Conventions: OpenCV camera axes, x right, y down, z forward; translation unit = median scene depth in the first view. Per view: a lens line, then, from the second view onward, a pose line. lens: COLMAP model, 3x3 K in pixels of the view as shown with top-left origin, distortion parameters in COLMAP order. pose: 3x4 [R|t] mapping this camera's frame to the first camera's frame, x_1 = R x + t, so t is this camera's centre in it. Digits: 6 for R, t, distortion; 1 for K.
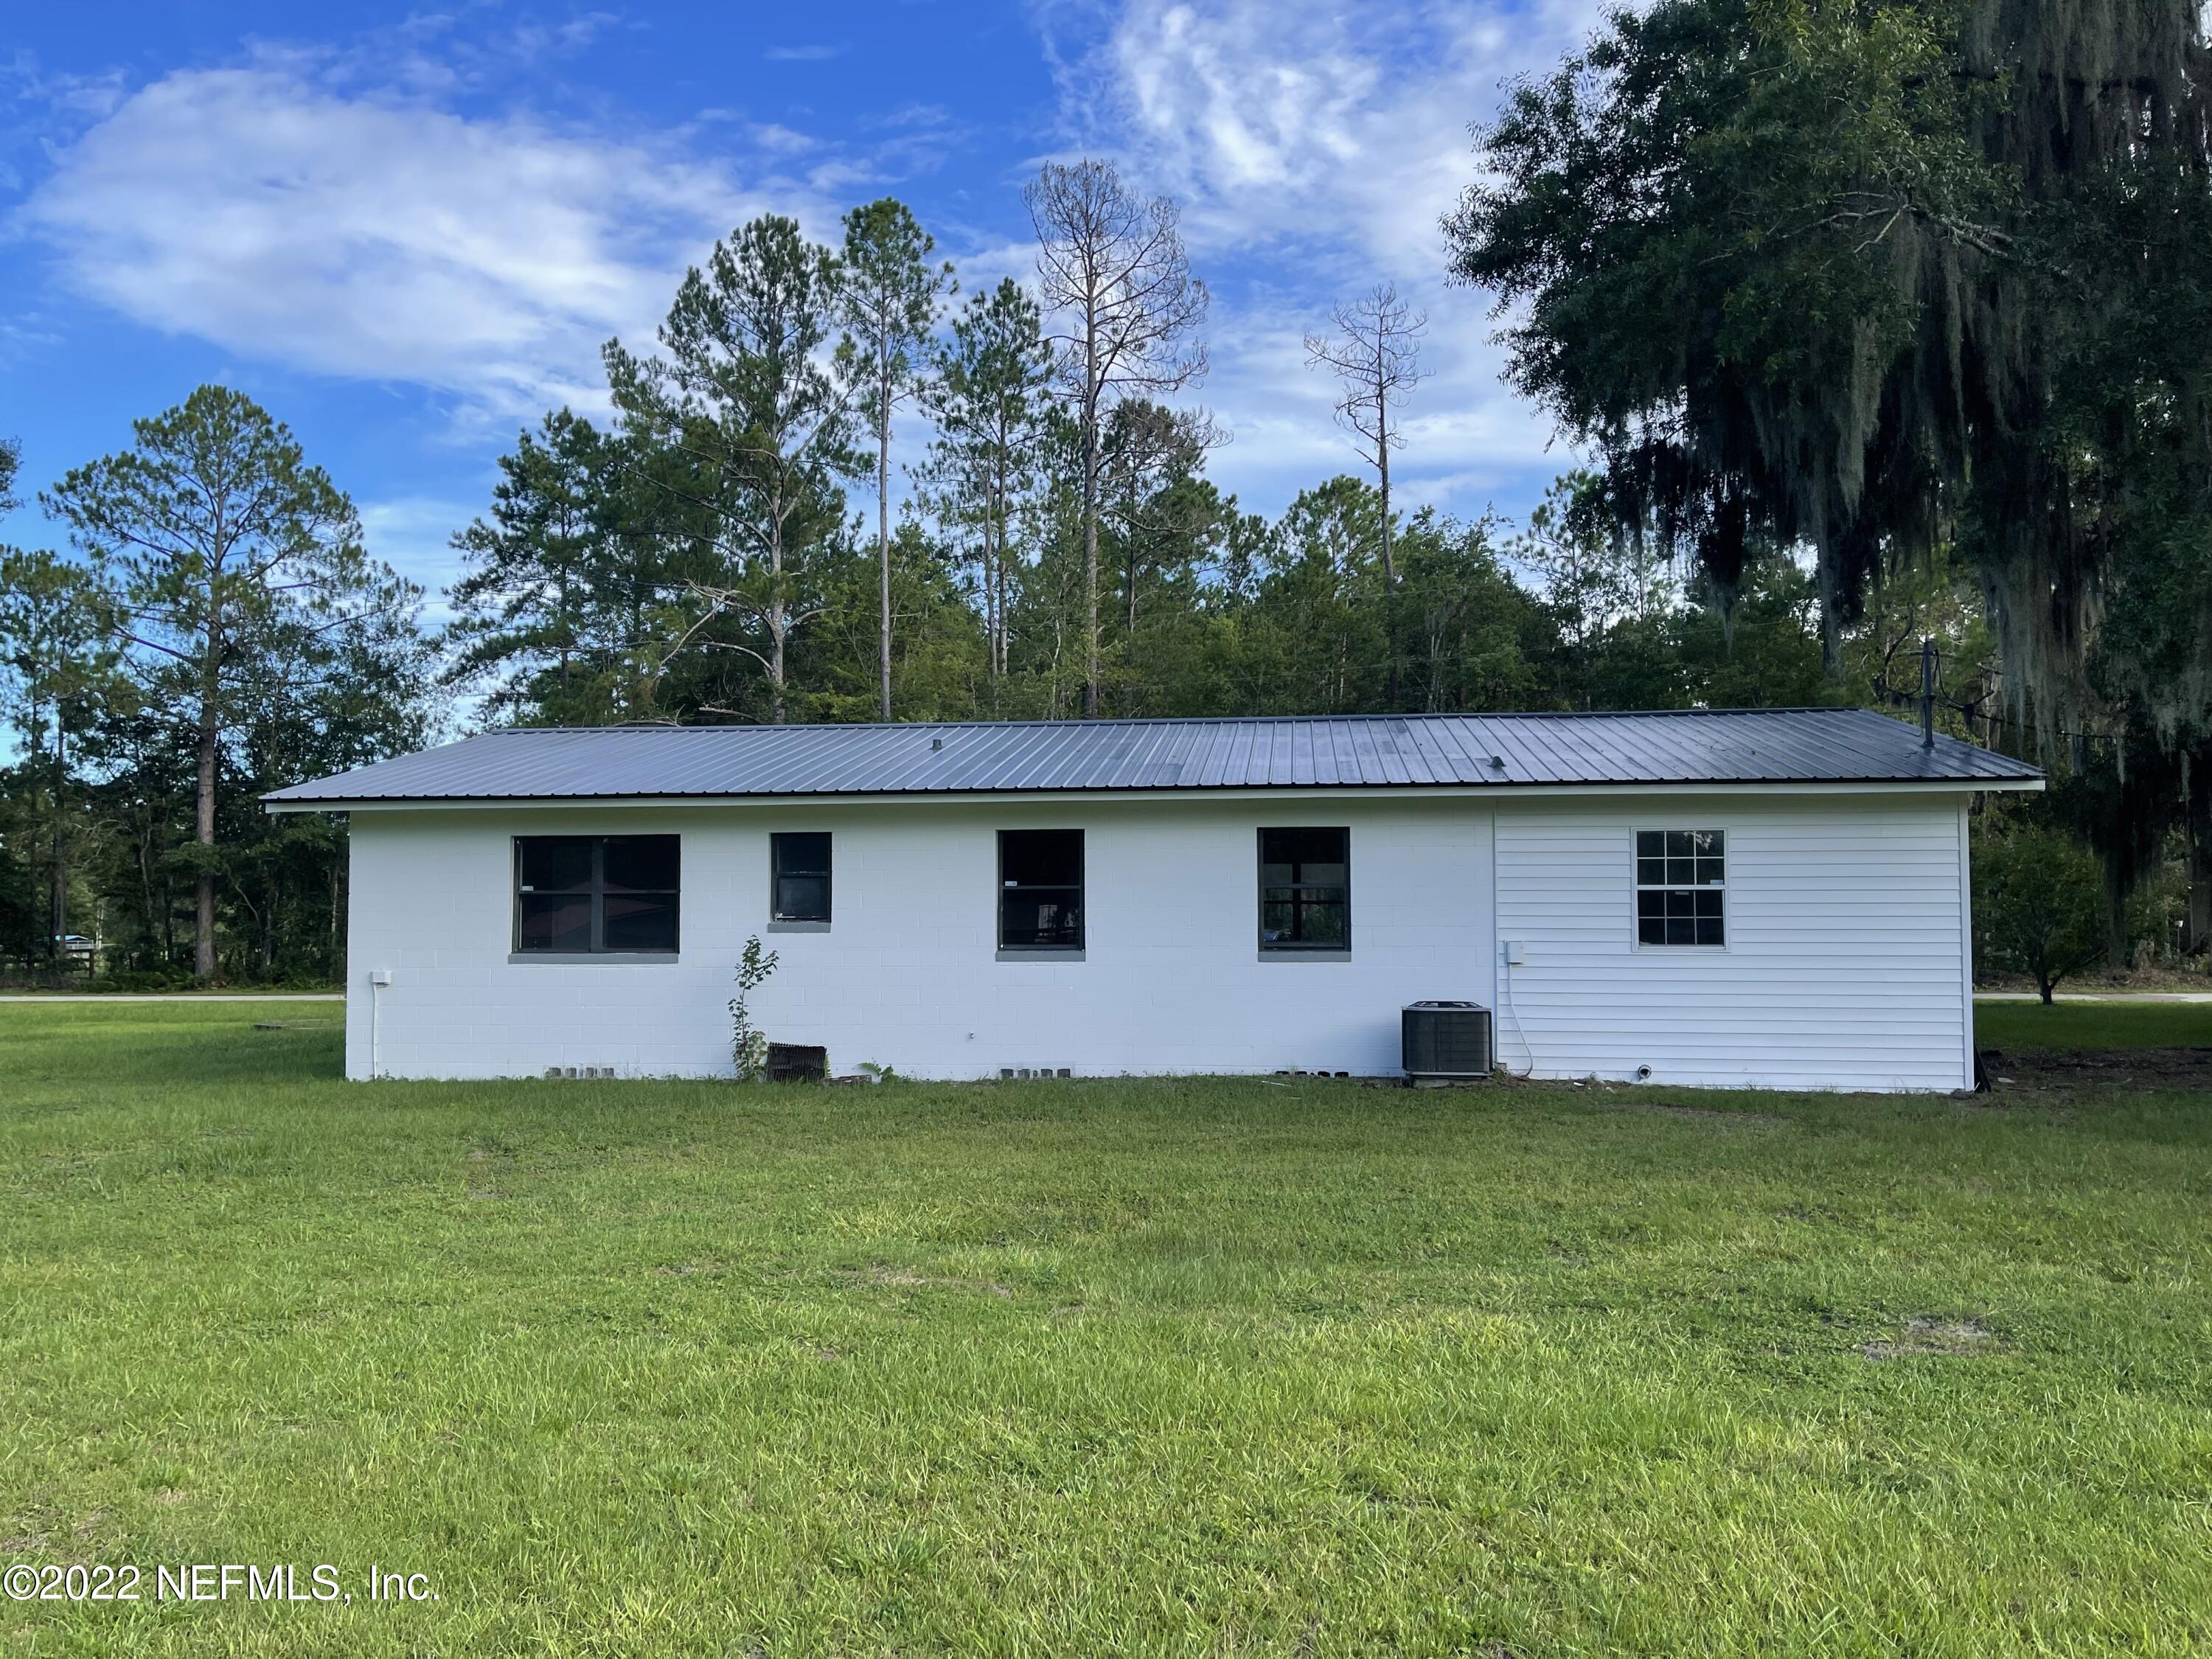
lens RADIAL K [[1703.4, 0, 1106.0], [0, 1703.4, 829.5], [0, 0, 1]] dist [0.010817, -0.002723]
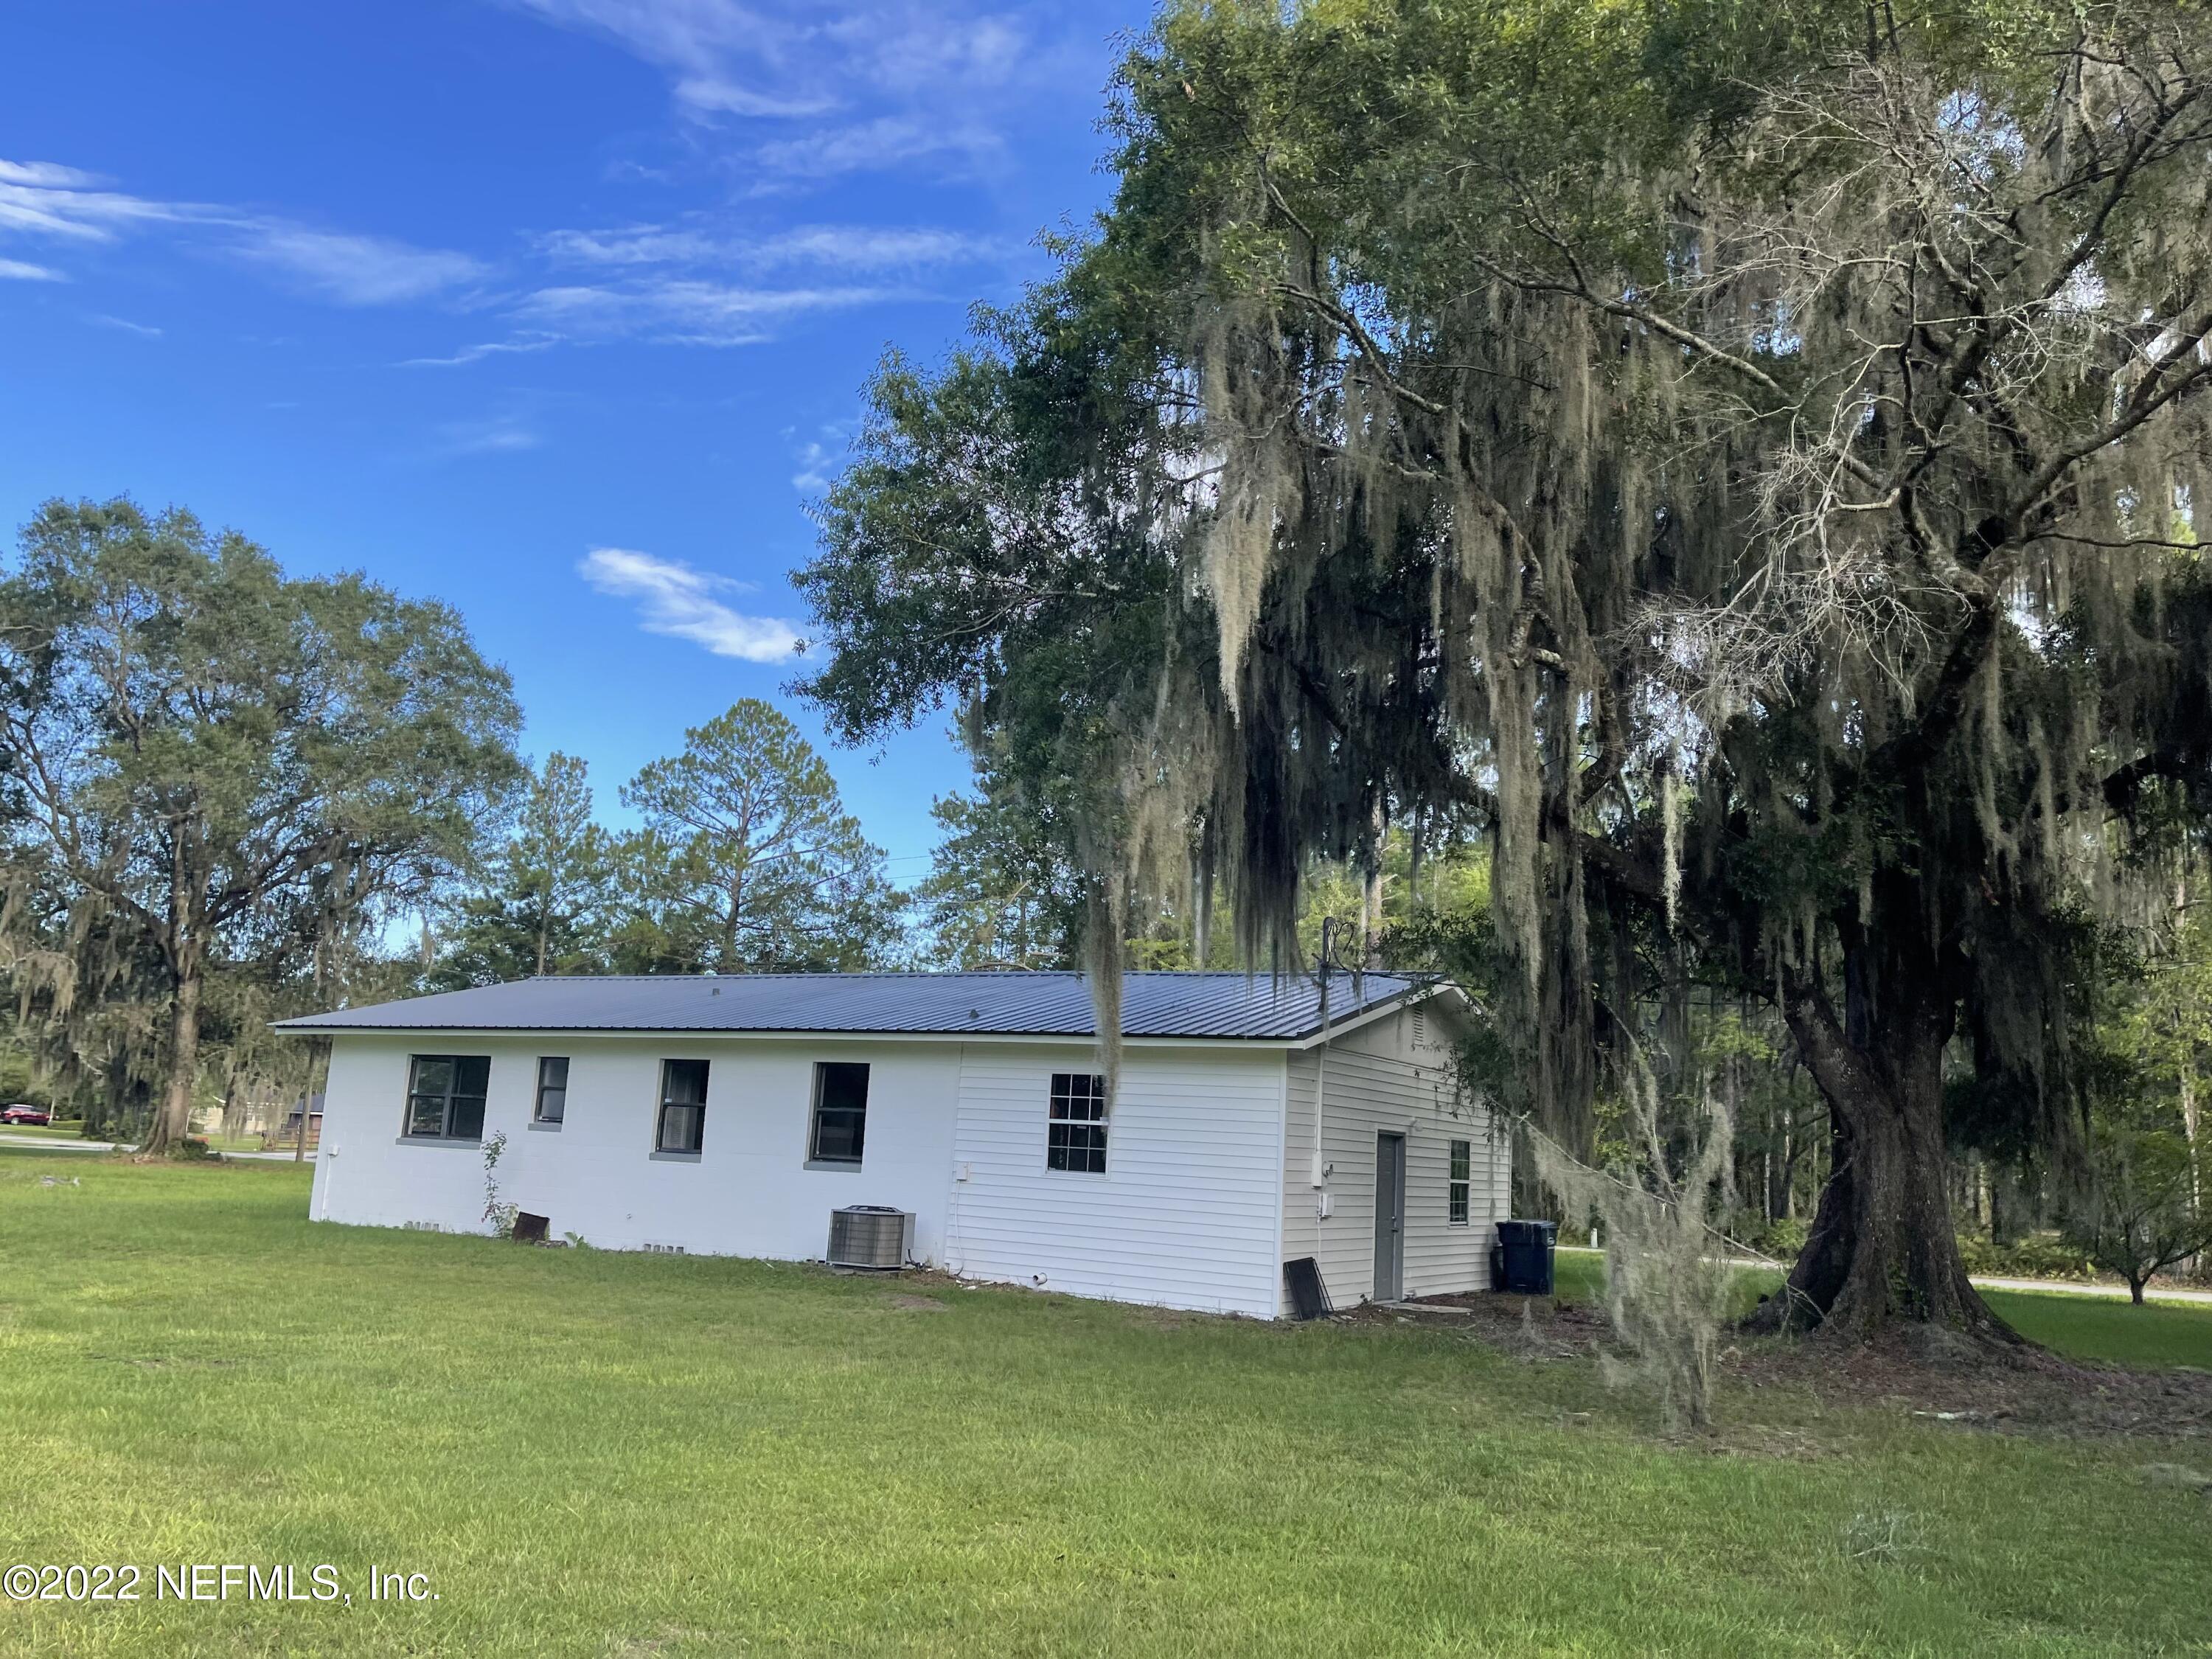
lens RADIAL K [[1666.1, 0, 1106.0], [0, 1666.1, 829.5], [0, 0, 1]] dist [0.034410, -0.000731]
pose [[0.919328, -0.024518, -0.392729, 0.770980], [-0.030474, 0.990623, -0.133179, -0.013117], [0.392311, 0.134403, 0.909960, -0.073748]]
